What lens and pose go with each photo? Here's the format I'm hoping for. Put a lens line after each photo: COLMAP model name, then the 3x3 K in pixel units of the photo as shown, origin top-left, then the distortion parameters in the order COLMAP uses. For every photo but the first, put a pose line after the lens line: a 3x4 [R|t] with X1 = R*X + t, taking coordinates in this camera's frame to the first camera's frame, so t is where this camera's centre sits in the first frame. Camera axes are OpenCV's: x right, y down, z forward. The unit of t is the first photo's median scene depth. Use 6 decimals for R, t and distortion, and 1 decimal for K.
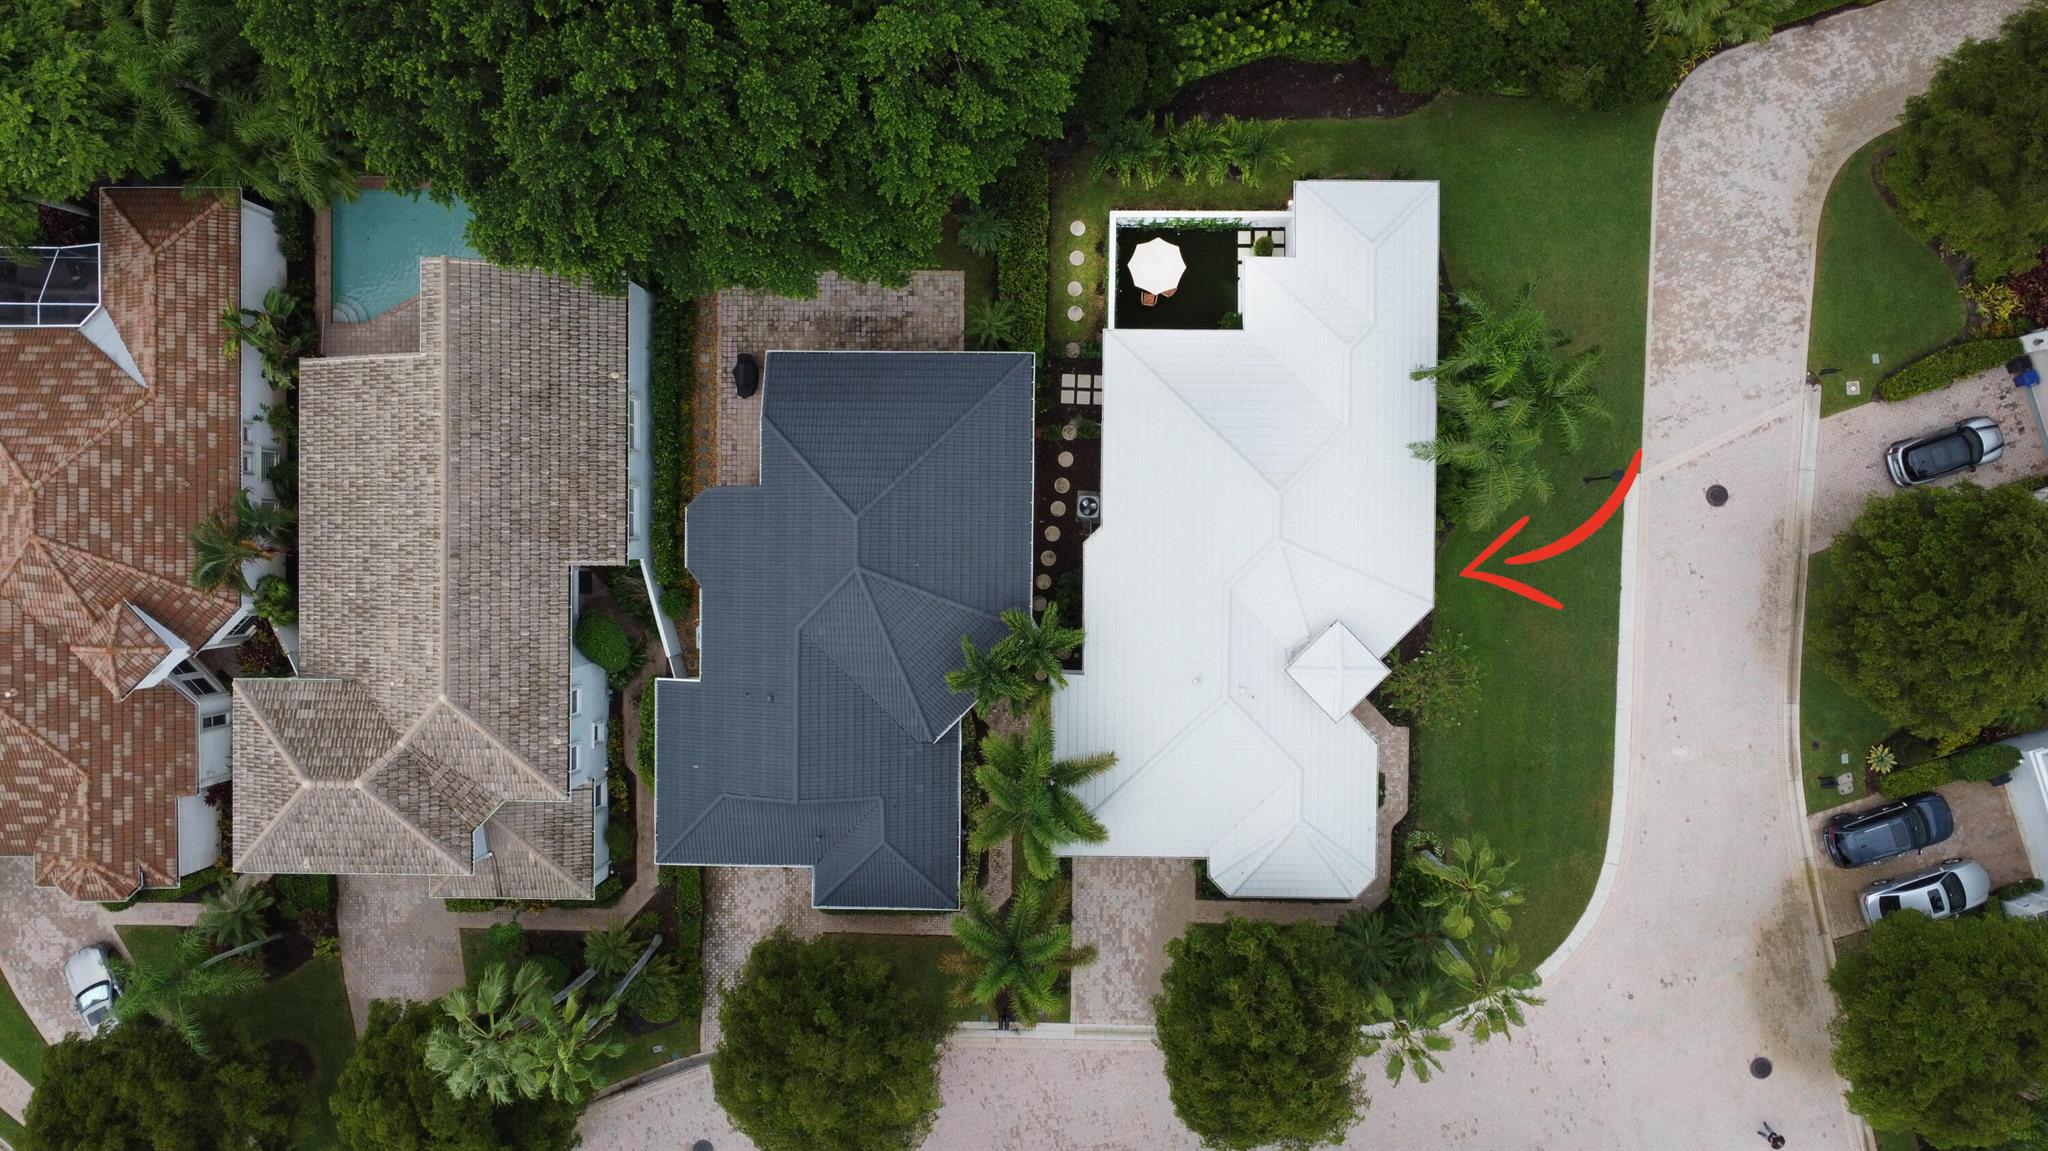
lens RADIAL K [[1467.0, 0, 1032.0], [0, 1467.0, 549.9], [0, 0, 1]] dist [0.011109, 0.005783]
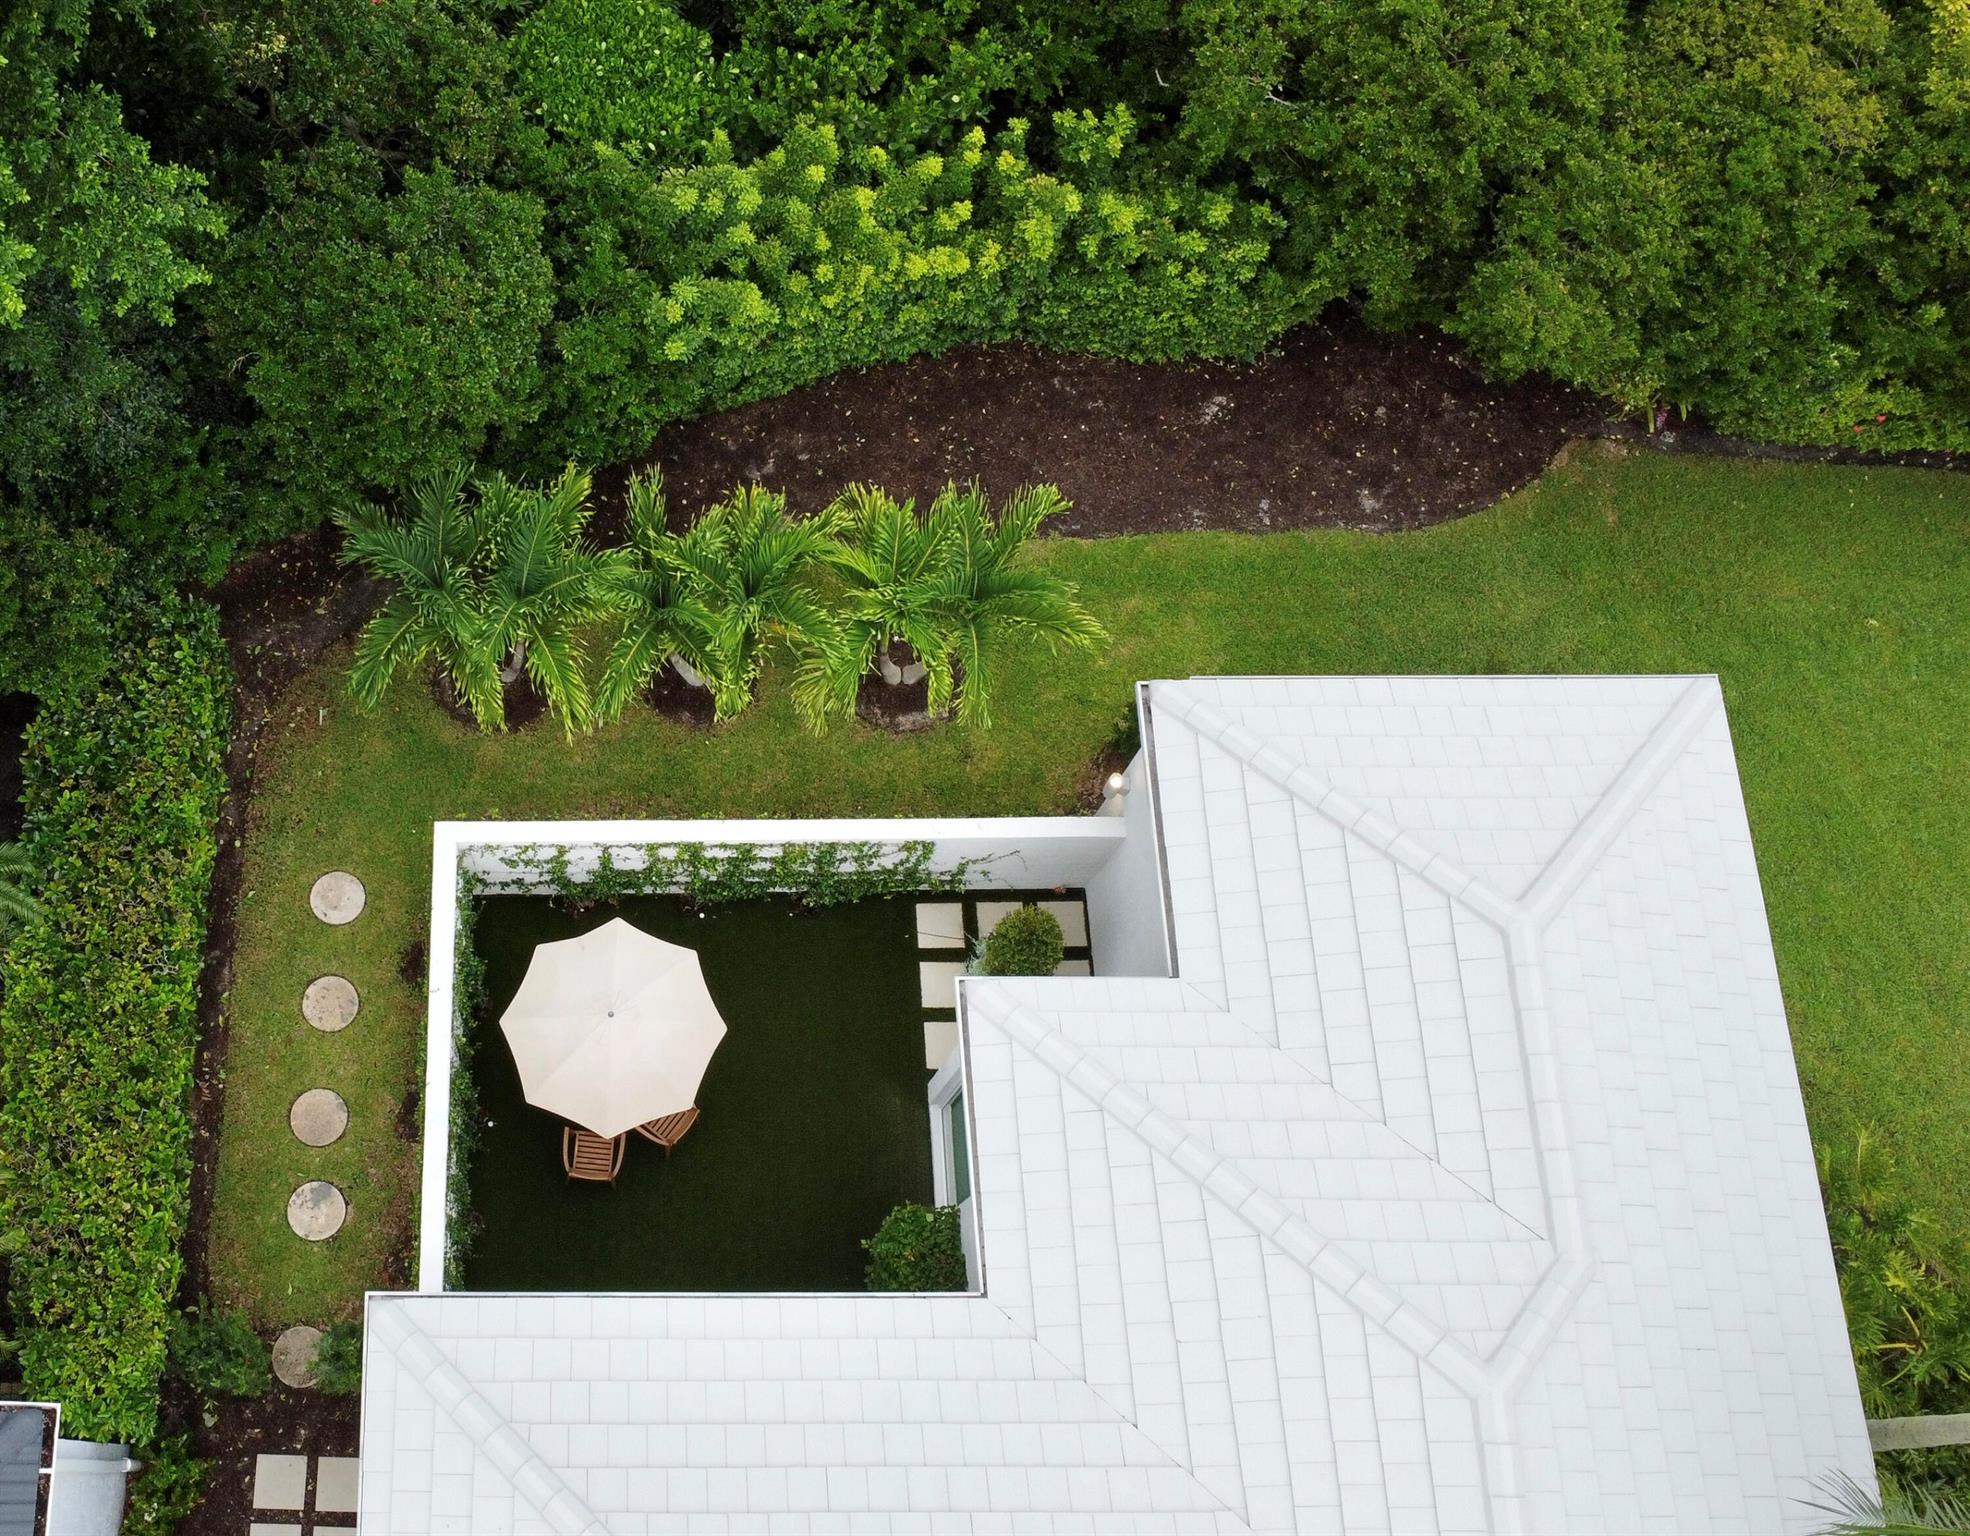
lens RADIAL K [[2086.7, 0, 604.9], [0, 2086.7, 759.2], [0, 0, 1]] dist [0.000199, -0.001451]
pose [[0.999776, -0.004887, 0.020581, 0.075647], [0.011600, 0.940263, -0.340253, -0.112394], [-0.017689, 0.340415, 0.940109, 0.636926]]
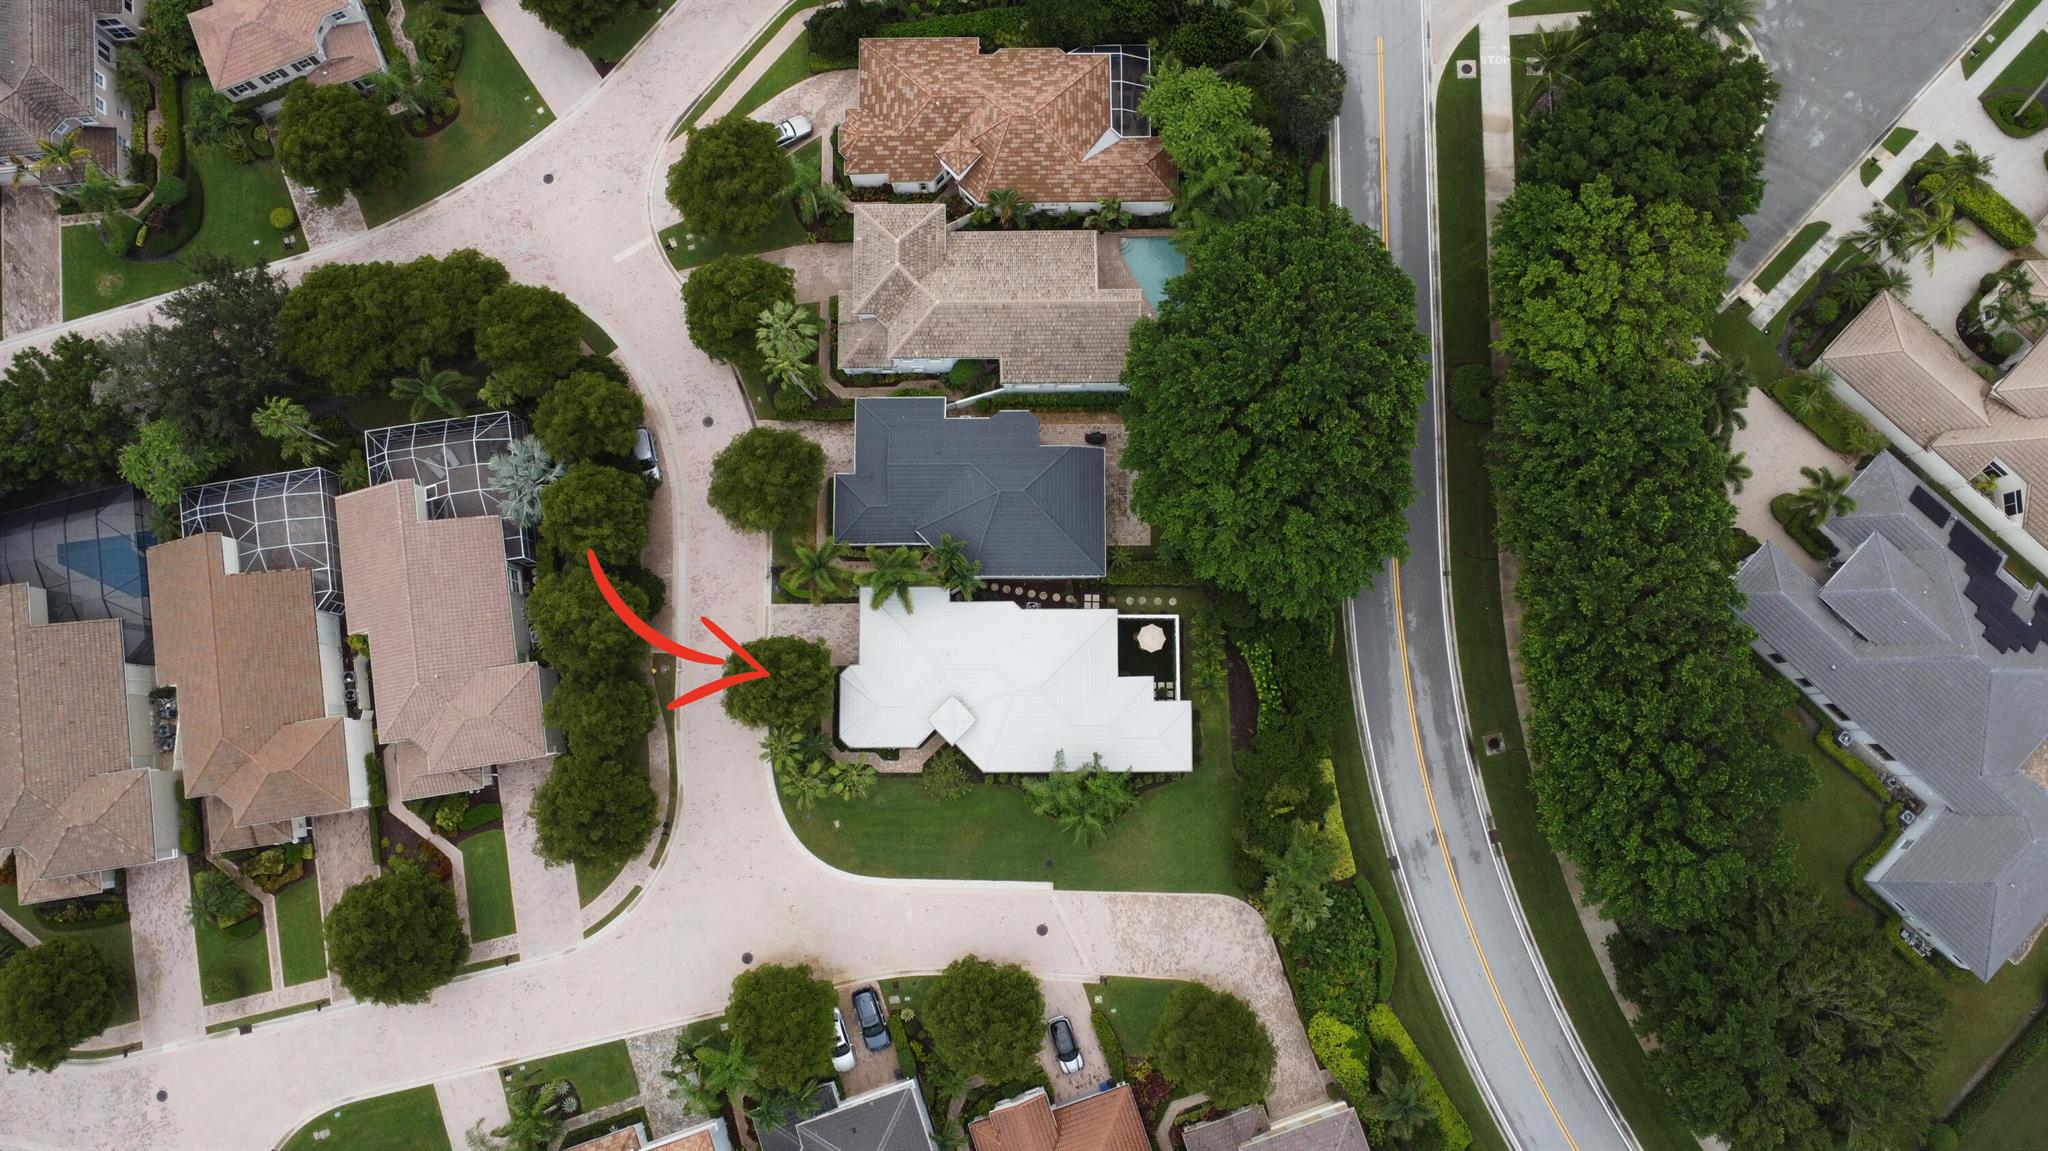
lens RADIAL K [[1467.0, 0, 1032.0], [0, 1467.0, 549.9], [0, 0, 1]] dist [0.011109, 0.005783]
pose [[0.012426, 0.993058, -0.116966, 0.196532], [-0.999920, 0.012610, 0.000833, -0.031986], [0.002302, 0.116946, 0.993136, -1.005203]]
